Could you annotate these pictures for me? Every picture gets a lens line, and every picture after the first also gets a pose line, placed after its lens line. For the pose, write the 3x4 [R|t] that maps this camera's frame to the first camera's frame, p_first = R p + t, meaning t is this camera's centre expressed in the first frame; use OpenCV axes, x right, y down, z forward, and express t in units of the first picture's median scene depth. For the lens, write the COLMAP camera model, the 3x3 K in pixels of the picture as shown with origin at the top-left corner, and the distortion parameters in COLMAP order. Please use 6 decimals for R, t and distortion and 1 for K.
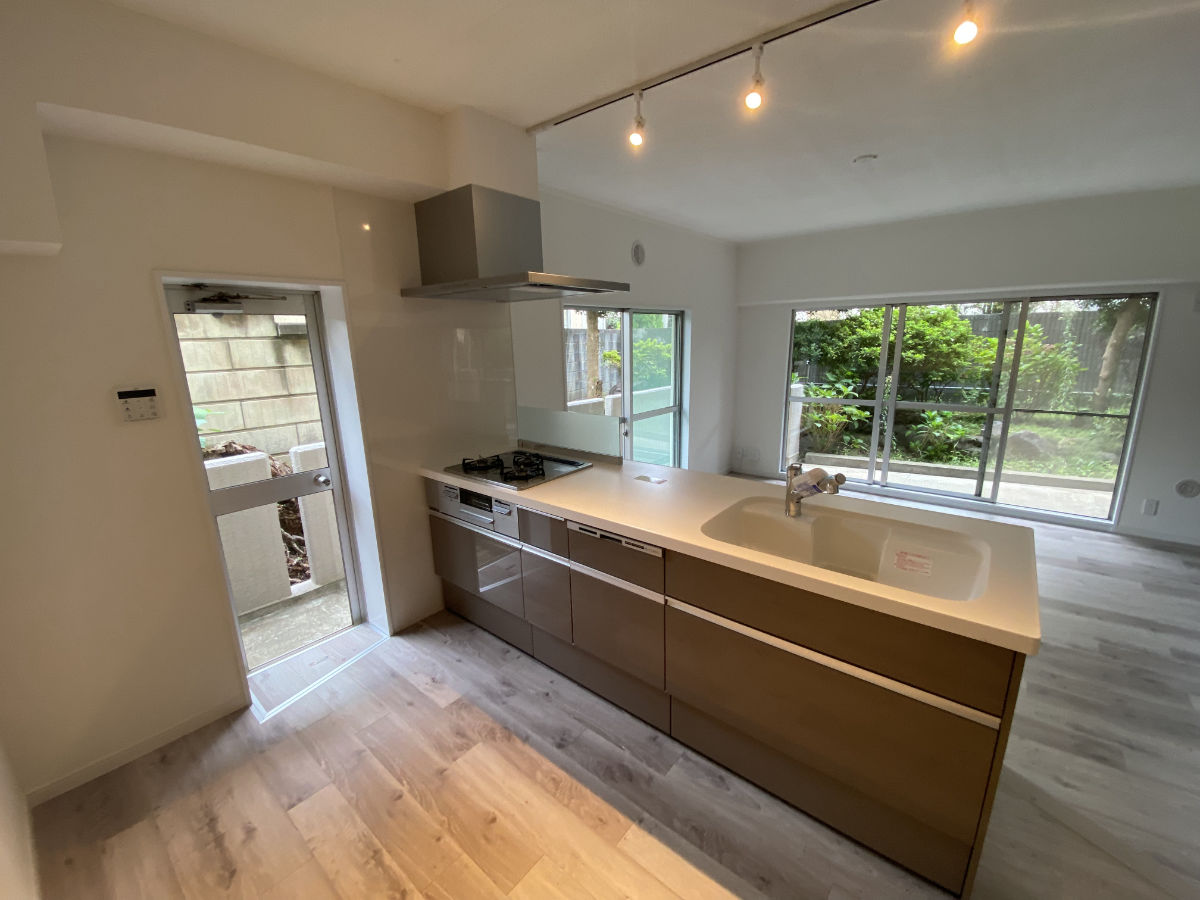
lens RADIAL K [[487.4, 0, 596.6], [0, 487.4, 445.1], [0, 0, 1]] dist [0.013559, -0.016537]
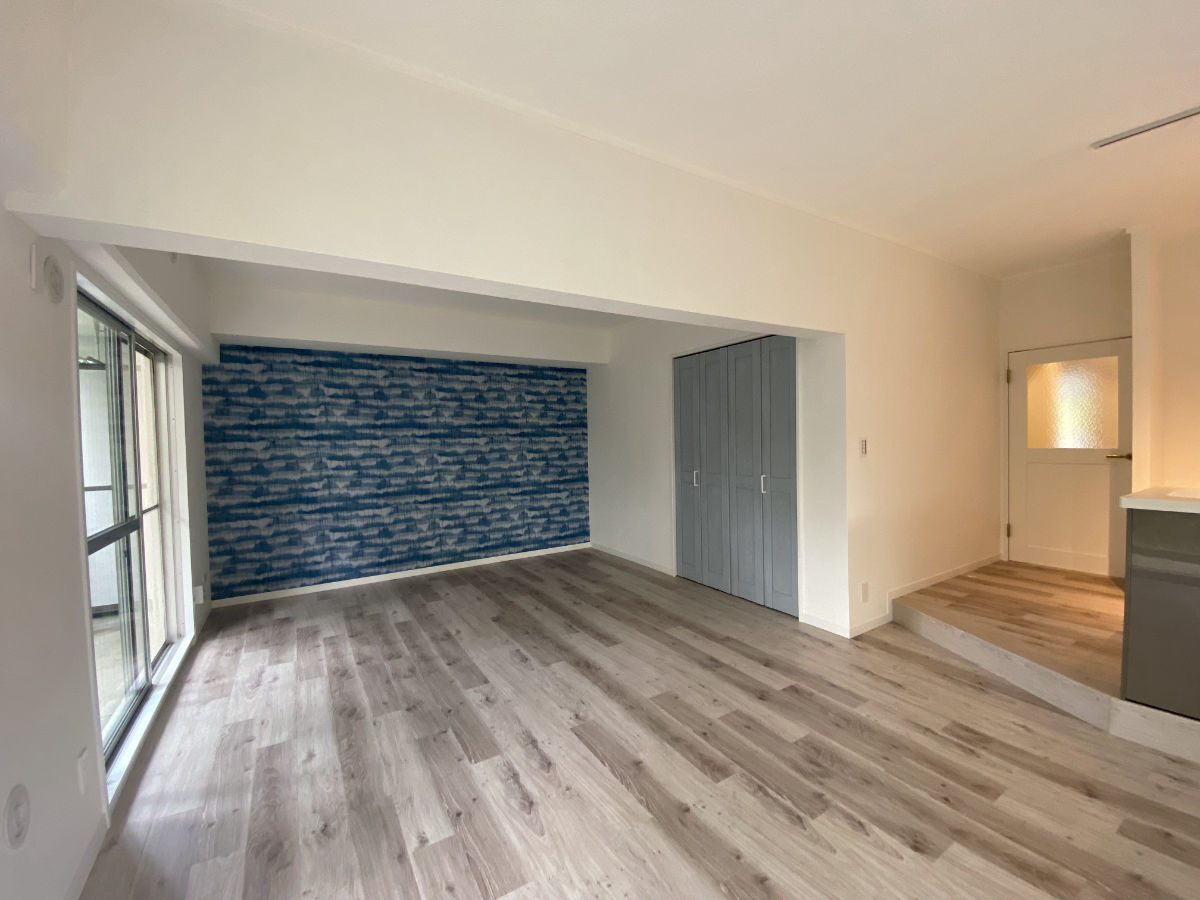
lens RADIAL K [[487.4, 0, 597.3], [0, 487.4, 445.8], [0, 0, 1]] dist [0.013559, -0.016537]
pose [[-0.945883, 0.037524, 0.322330, 1.233628], [0.111332, 0.970530, 0.213722, -0.268703], [-0.304812, 0.238041, -0.922186, 1.784882]]
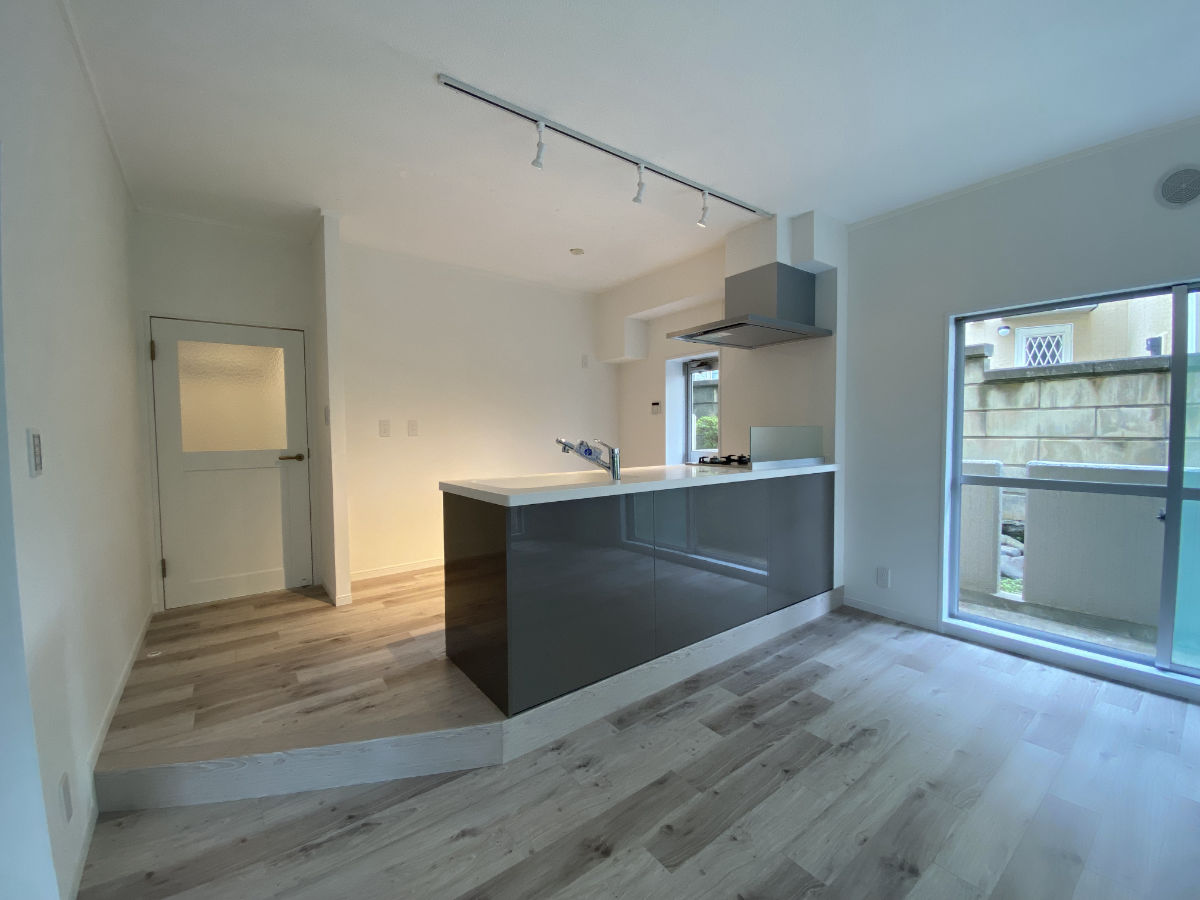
lens RADIAL K [[487.4, 0, 596.5], [0, 487.4, 449.4], [0, 0, 1]] dist [0.013559, -0.016537]
pose [[-0.232358, 0.064786, -0.970470, 1.351931], [-0.193875, 0.974671, 0.111486, -0.071724], [0.953112, 0.214054, -0.213912, 0.995285]]
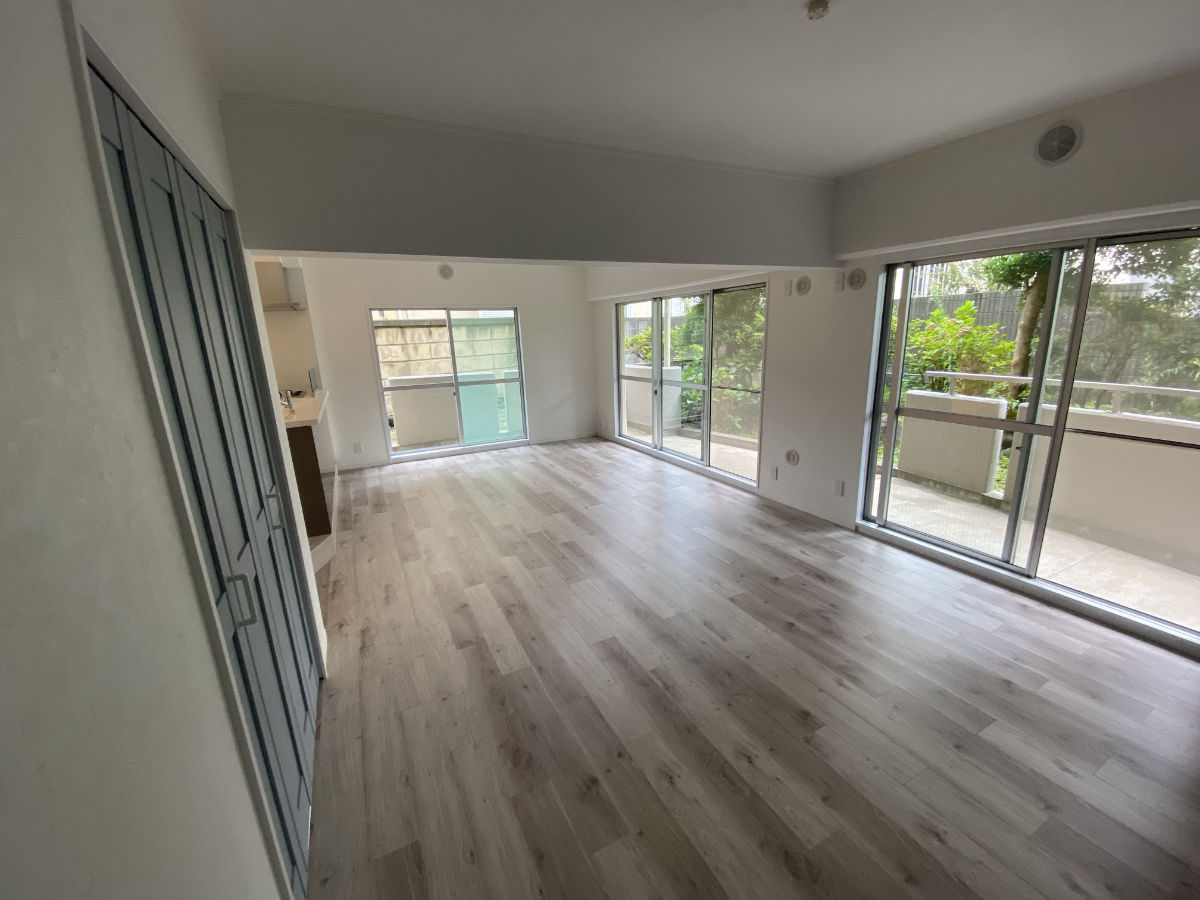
lens RADIAL K [[487.4, 0, 597.2], [0, 487.4, 452.4], [0, 0, 1]] dist [0.013559, -0.016537]
pose [[0.916665, 0.085611, -0.390380, 2.022927], [-0.069716, 0.996064, 0.054737, 0.077926], [0.393529, -0.022959, 0.919025, -0.356708]]
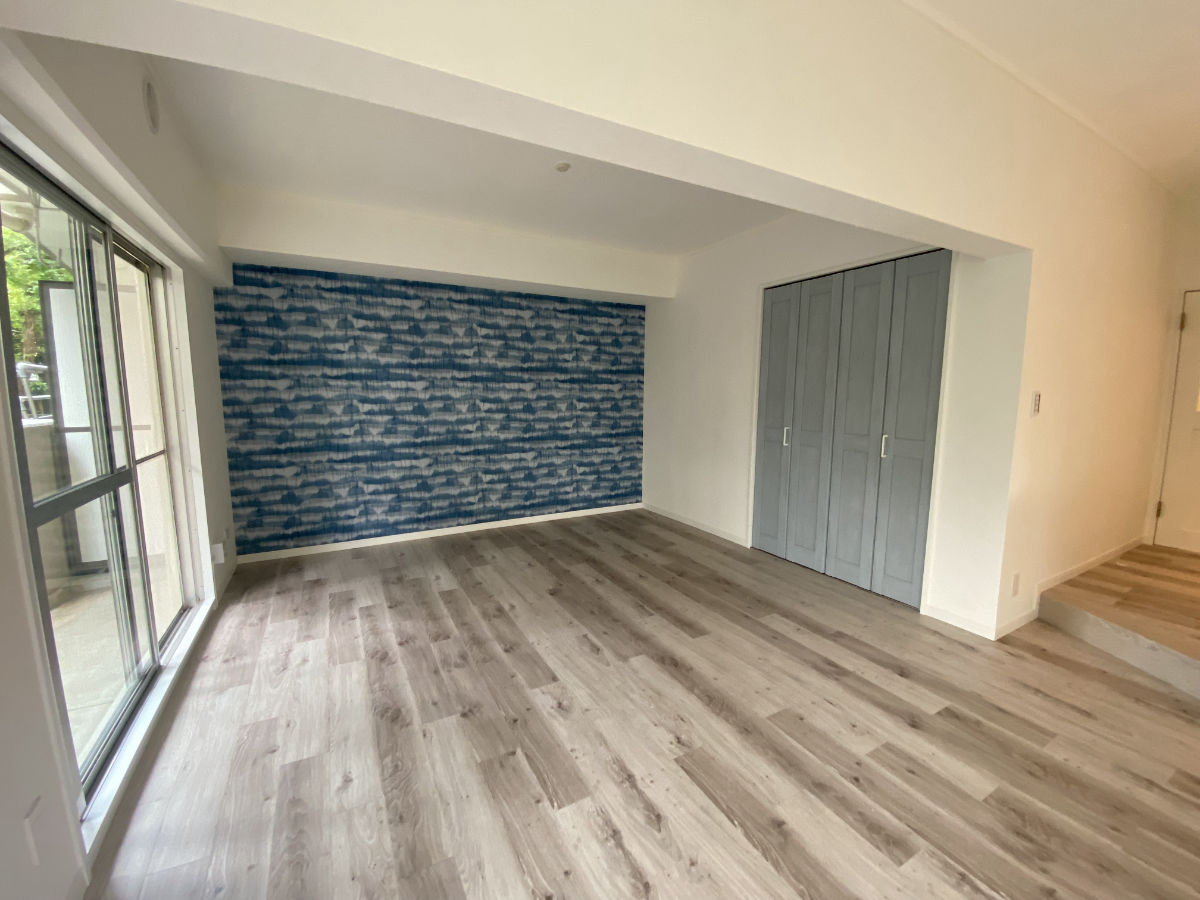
lens RADIAL K [[487.4, 0, 597.1], [0, 487.4, 446.1], [0, 0, 1]] dist [0.013559, -0.016537]
pose [[-0.928512, -0.023866, 0.370535, 1.462028], [0.097559, 0.947188, 0.305478, -0.216305], [-0.358257, 0.319789, -0.877147, 1.585109]]
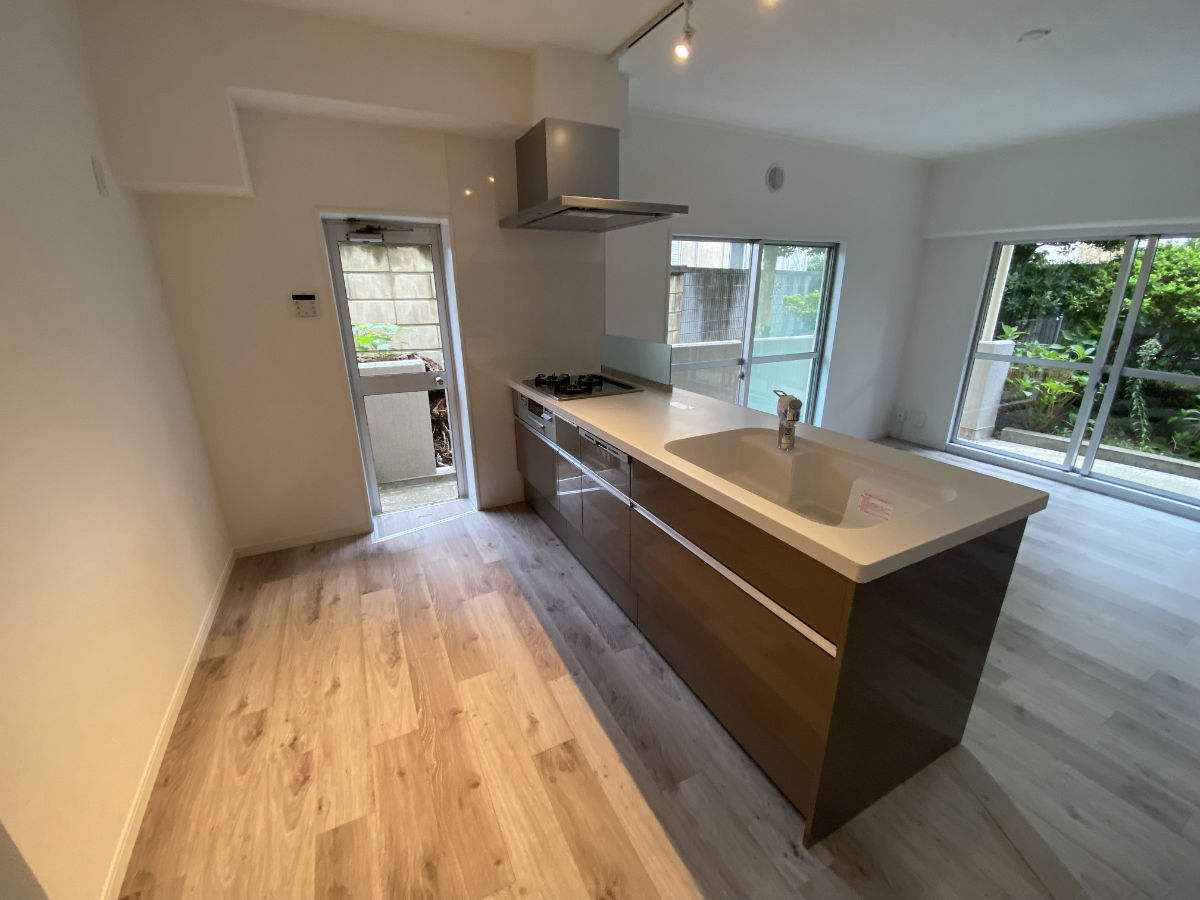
lens RADIAL K [[487.4, 0, 600.4], [0, 487.4, 446.3], [0, 0, 1]] dist [0.013559, -0.016537]
pose [[0.918489, 0.140750, -0.369550, 0.344910], [-0.101736, 0.987163, 0.123122, 0.045845], [0.382136, -0.075490, 0.921018, -0.022965]]
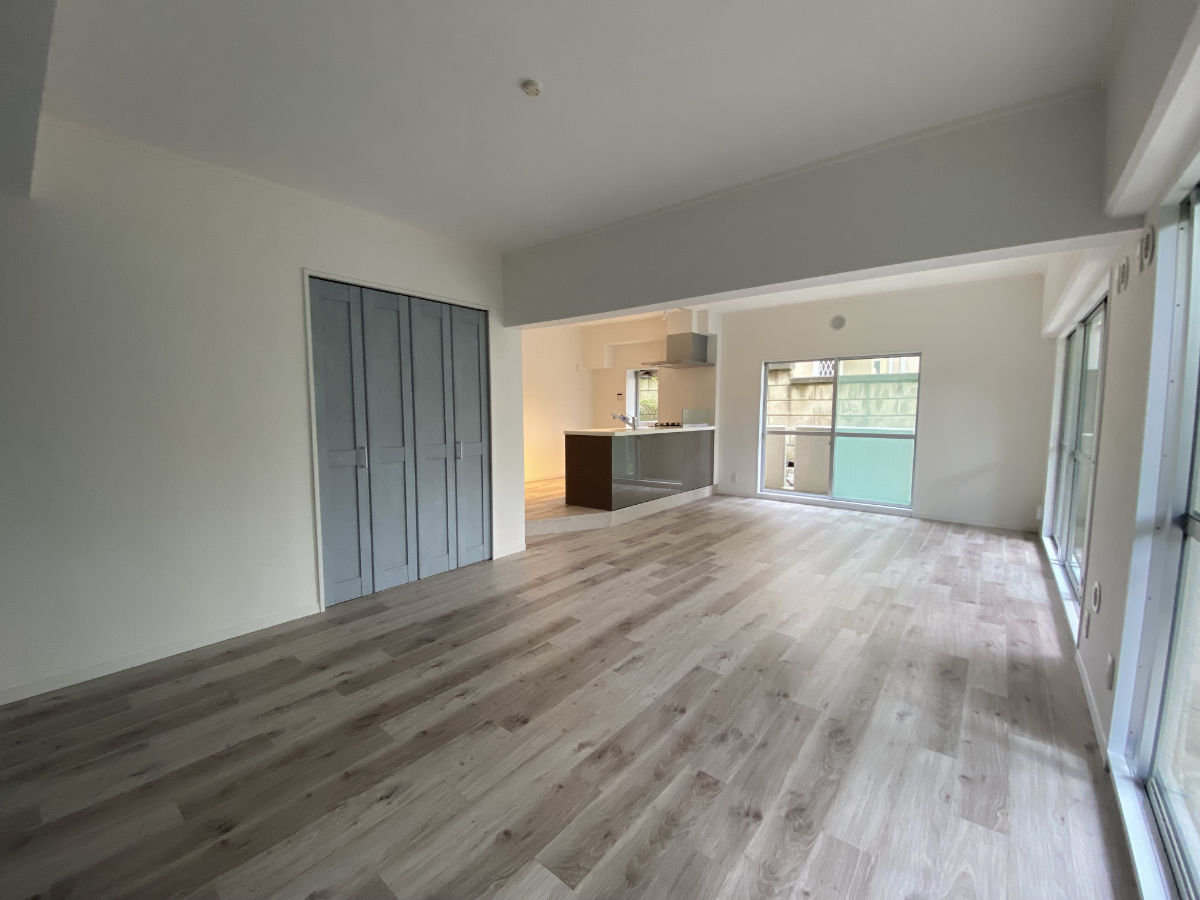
lens RADIAL K [[487.4, 0, 597.1], [0, 487.4, 437.2], [0, 0, 1]] dist [0.013559, -0.016537]
pose [[0.002100, 0.082695, -0.996573, 2.886596], [-0.216256, 0.973030, 0.080286, -0.022326], [0.976334, 0.215346, 0.019927, 0.585383]]
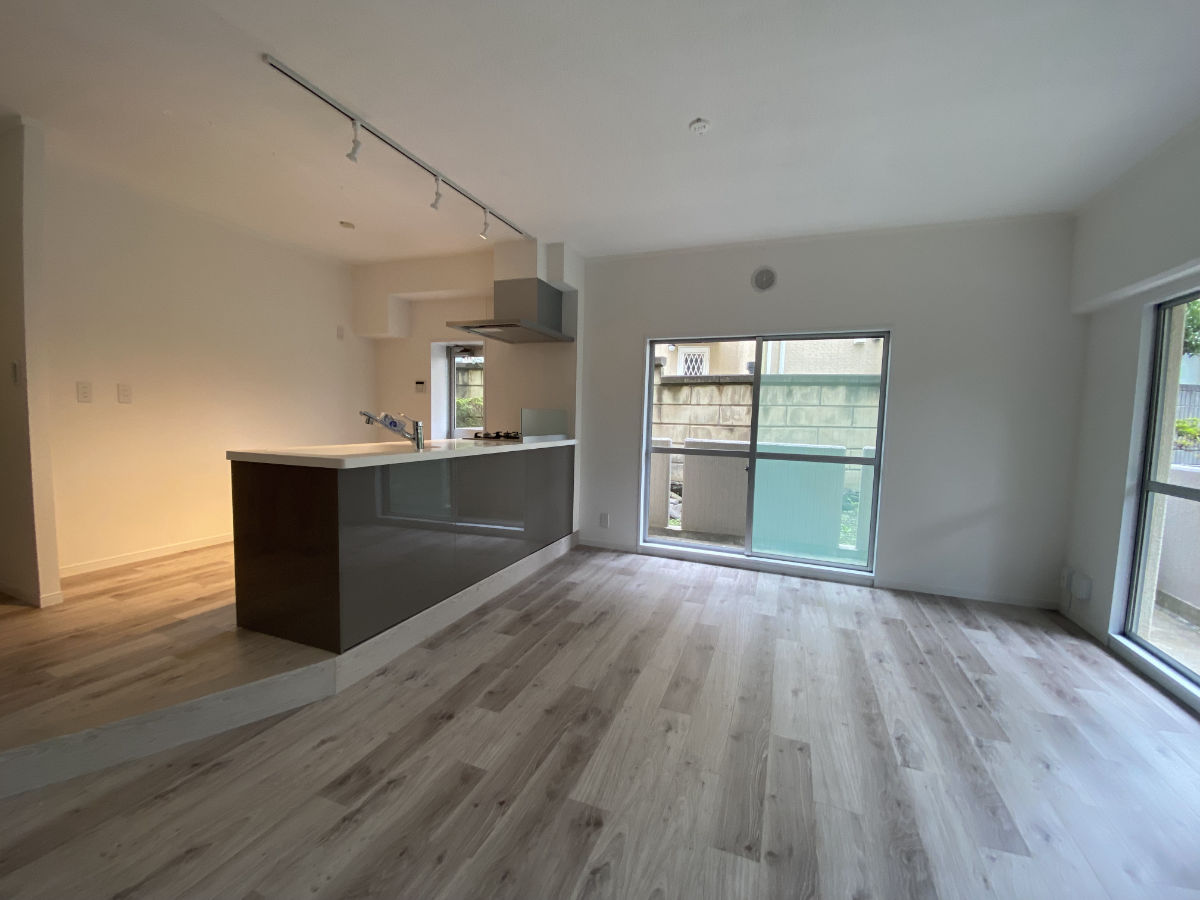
lens RADIAL K [[487.4, 0, 598.9], [0, 487.4, 442.8], [0, 0, 1]] dist [0.013559, -0.016537]
pose [[0.314838, 0.086444, -0.945201, 1.625430], [-0.238653, 0.971060, 0.009316, -0.030647], [0.918652, 0.222641, 0.326357, 0.833208]]
